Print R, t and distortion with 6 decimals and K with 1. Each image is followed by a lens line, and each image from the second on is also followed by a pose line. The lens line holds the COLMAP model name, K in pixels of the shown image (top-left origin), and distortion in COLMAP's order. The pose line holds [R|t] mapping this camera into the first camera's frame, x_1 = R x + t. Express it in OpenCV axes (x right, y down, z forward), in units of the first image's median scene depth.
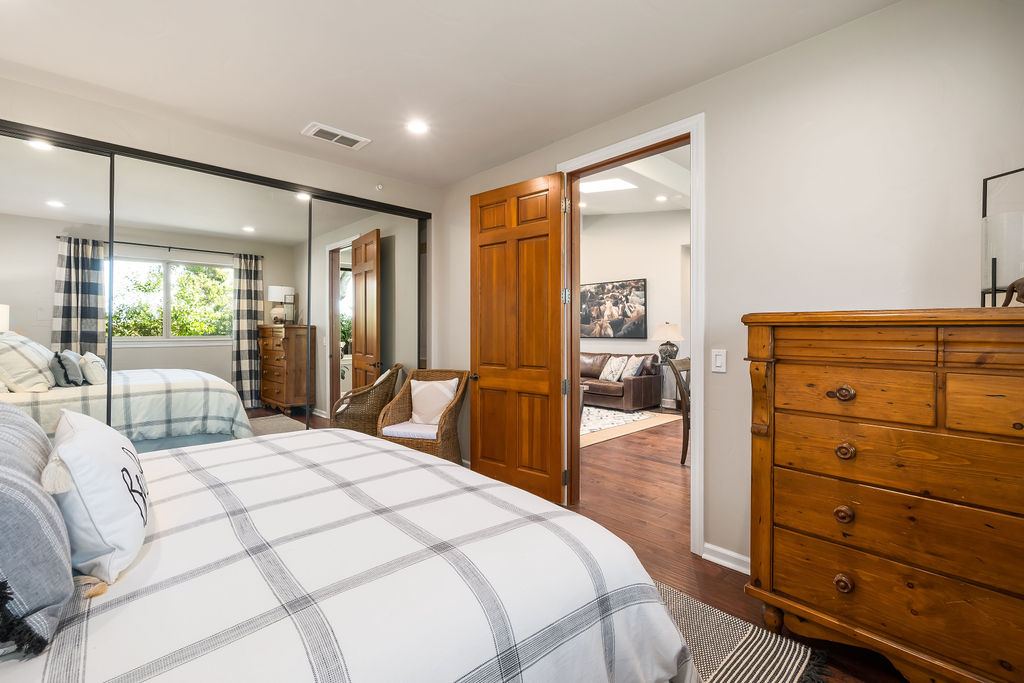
lens RADIAL K [[456.4, 0, 515.8], [0, 456.4, 335.8], [0, 0, 1]] dist [0.014172, 0.000291]
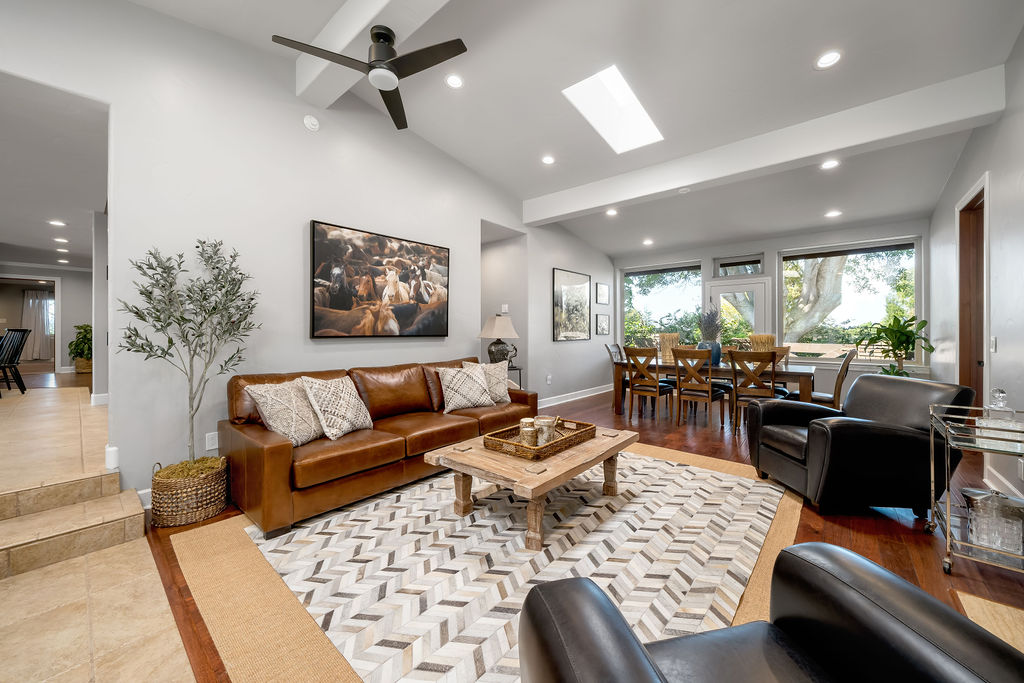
lens RADIAL K [[379.9, 0, 509.4], [0, 379.9, 330.0], [0, 0, 1]] dist [0.001962, 0.000115]
pose [[-0.085070, 0.002285, 0.996372, -0.276818], [0.003914, 0.999990, -0.001959, -0.001910], [-0.996367, 0.003733, -0.085078, 0.916285]]
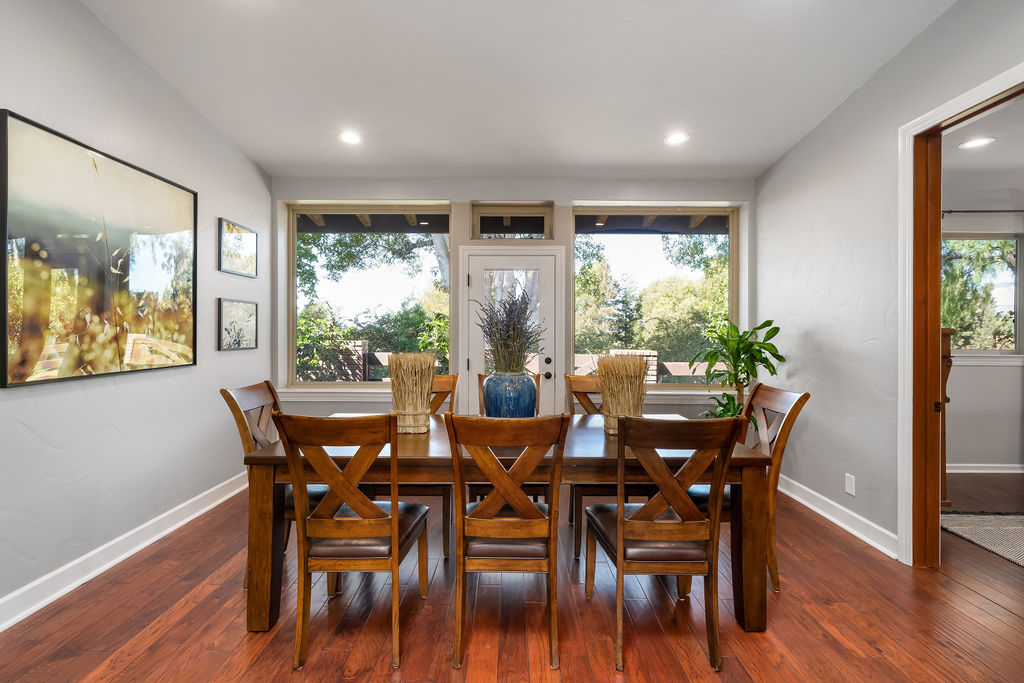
lens RADIAL K [[456.4, 0, 508.8], [0, 456.4, 334.1], [0, 0, 1]] dist [0.014172, 0.000291]
pose [[-0.714243, -0.007212, 0.699860, 0.108811], [-0.000947, 0.999956, 0.009338, -0.011520], [-0.699897, 0.006007, -0.714219, 0.750879]]
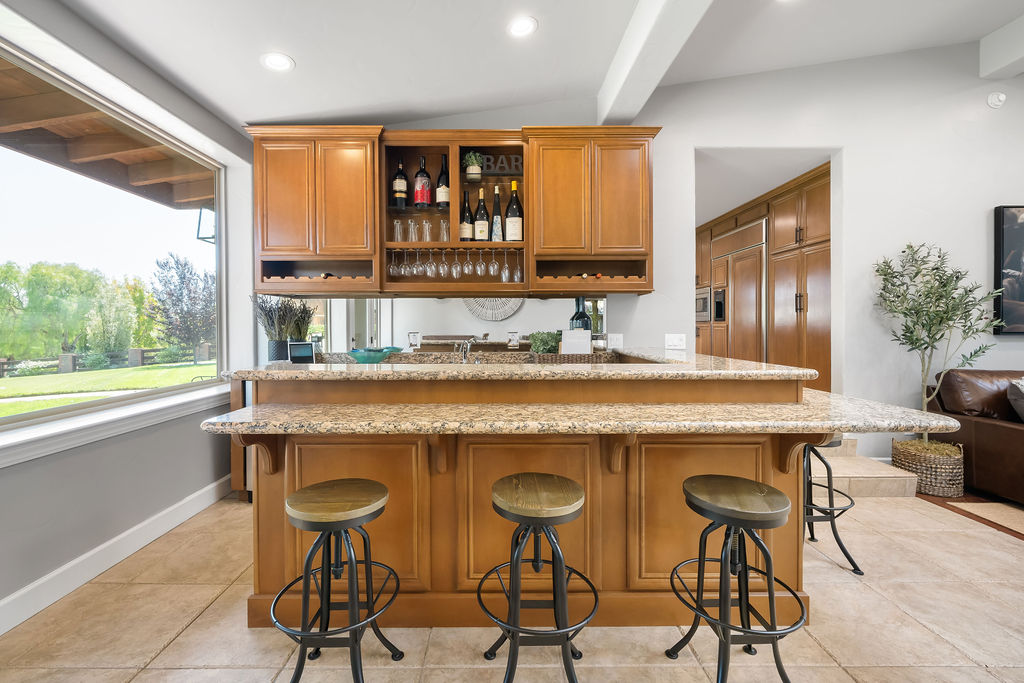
lens RADIAL K [[423.7, 0, 502.5], [0, 423.7, 331.9], [0, 0, 1]] dist [0.000716, 0.000166]
pose [[0.696325, -0.013987, 0.717590, -0.497737], [0.006008, 0.999889, 0.013660, -0.005426], [-0.717701, -0.005200, 0.696332, 1.150142]]
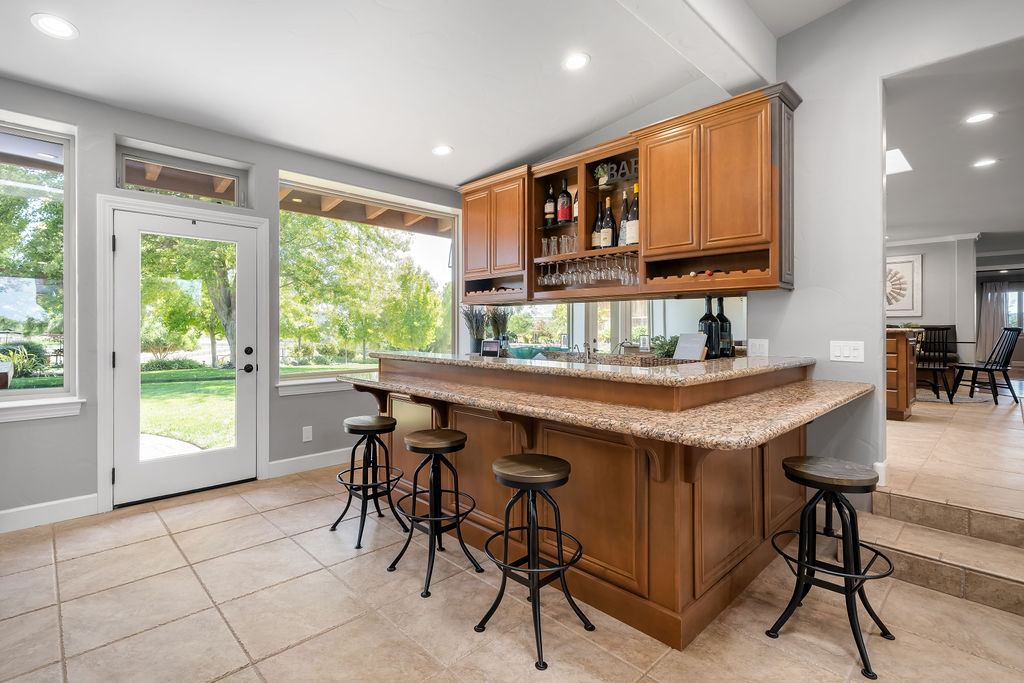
lens RADIAL K [[482.3, 0, 497.3], [0, 482.3, 330.8], [0, 0, 1]] dist [-0.001907, 0.004102]
pose [[0.999938, 0.002151, -0.010907, -0.325900], [-0.002129, 0.999996, 0.002063, -0.004231], [0.010911, -0.002040, 0.999938, 0.964997]]
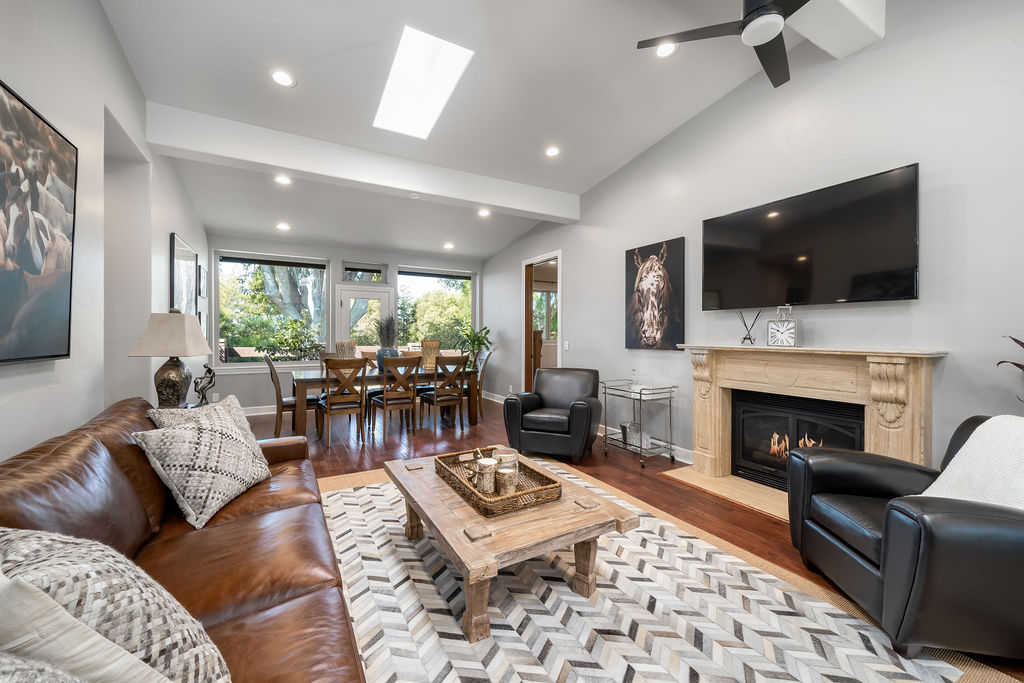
lens RADIAL K [[400.1, 0, 504.6], [0, 400.1, 332.0], [0, 0, 1]] dist [0.001534, 0.000382]
pose [[-0.964348, -0.003723, 0.264610, -0.040123], [-0.003804, 0.999993, 0.000208, -0.010189], [-0.264608, -0.000806, -0.964356, 1.119007]]
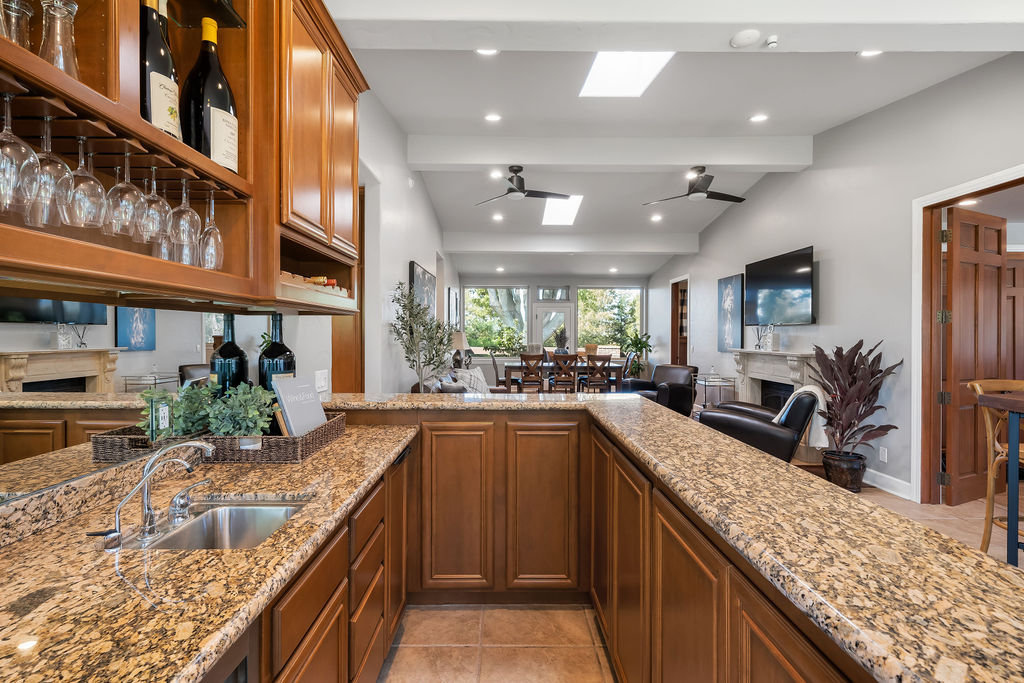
lens RADIAL K [[482.3, 0, 505.9], [0, 482.3, 331.0], [0, 0, 1]] dist [-0.001907, 0.004102]
pose [[-0.717404, -0.001691, 0.696655, -0.406104], [-0.003110, 0.999995, -0.000775, -0.024486], [-0.696650, -0.002723, -0.717406, 1.475446]]
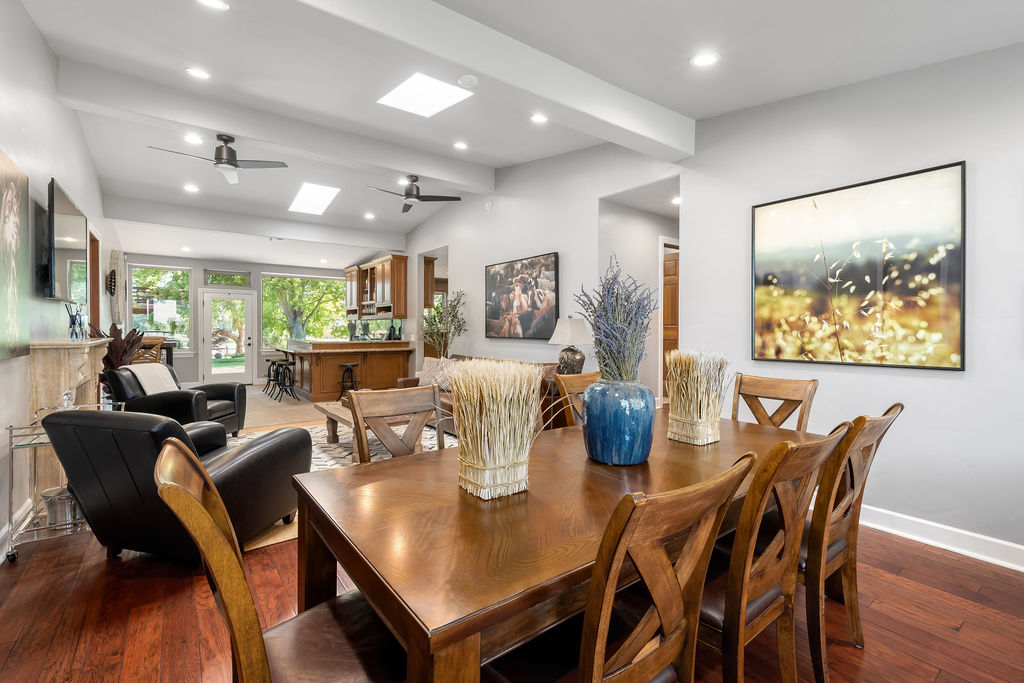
lens RADIAL K [[456.4, 0, 514.6], [0, 456.4, 335.7], [0, 0, 1]] dist [0.014172, 0.000291]
pose [[0.990789, 0.003503, -0.135369, 0.301107], [-0.001591, 0.999897, 0.014234, -0.009507], [0.135405, -0.013888, 0.990693, 0.301881]]
